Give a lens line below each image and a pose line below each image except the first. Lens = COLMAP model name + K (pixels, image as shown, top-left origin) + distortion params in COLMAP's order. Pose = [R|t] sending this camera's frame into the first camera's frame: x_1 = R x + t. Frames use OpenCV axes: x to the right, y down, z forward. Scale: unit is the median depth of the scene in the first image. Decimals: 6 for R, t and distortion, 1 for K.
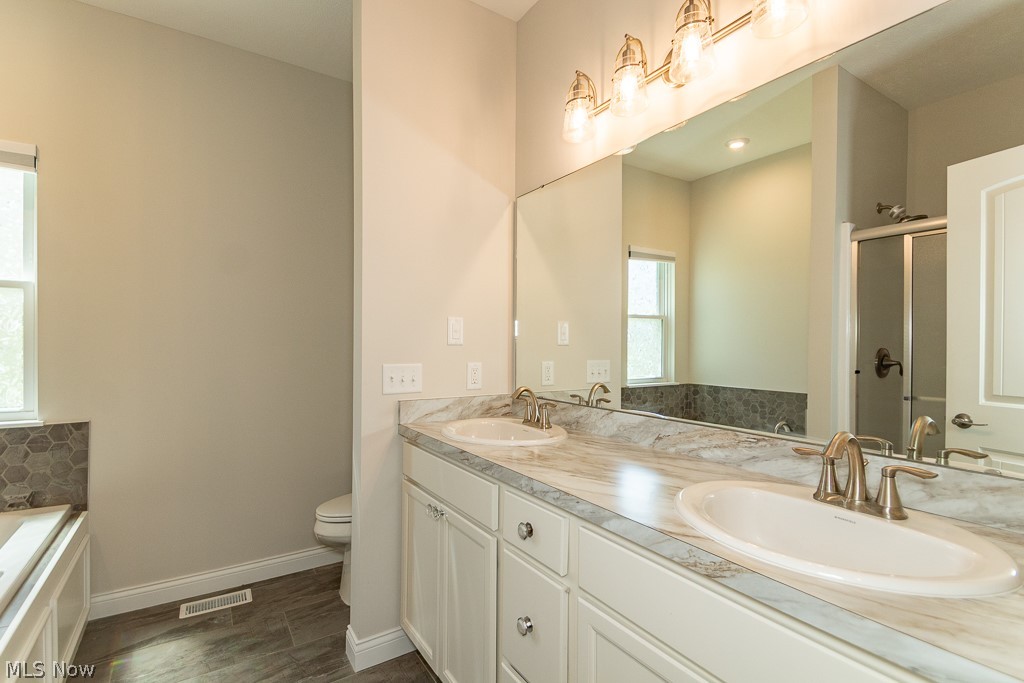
lens RADIAL K [[471.4, 0, 511.4], [0, 471.4, 351.7], [0, 0, 1]] dist [0.070345, -0.000250]
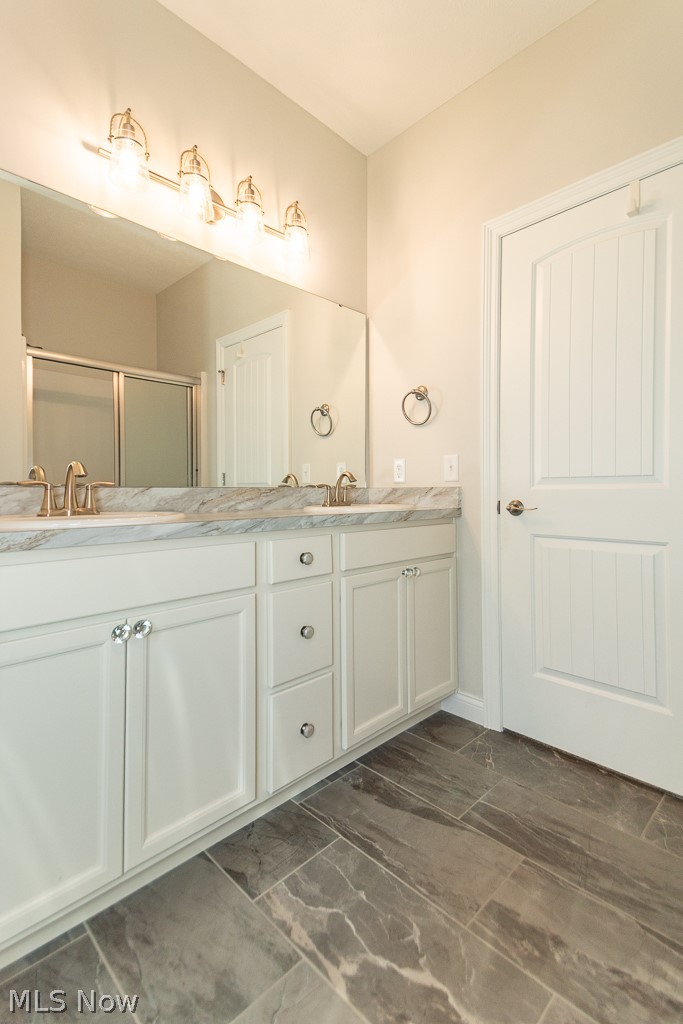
lens RADIAL K [[471.4, 0, 341.1], [0, 471.4, 489.7], [0, 0, 1]] dist [0.070345, -0.000250]
pose [[-0.199124, -0.001474, 0.979973, -1.066617], [0.012906, 0.999908, 0.004127, 0.165584], [-0.979889, 0.013469, -0.199086, 1.013406]]
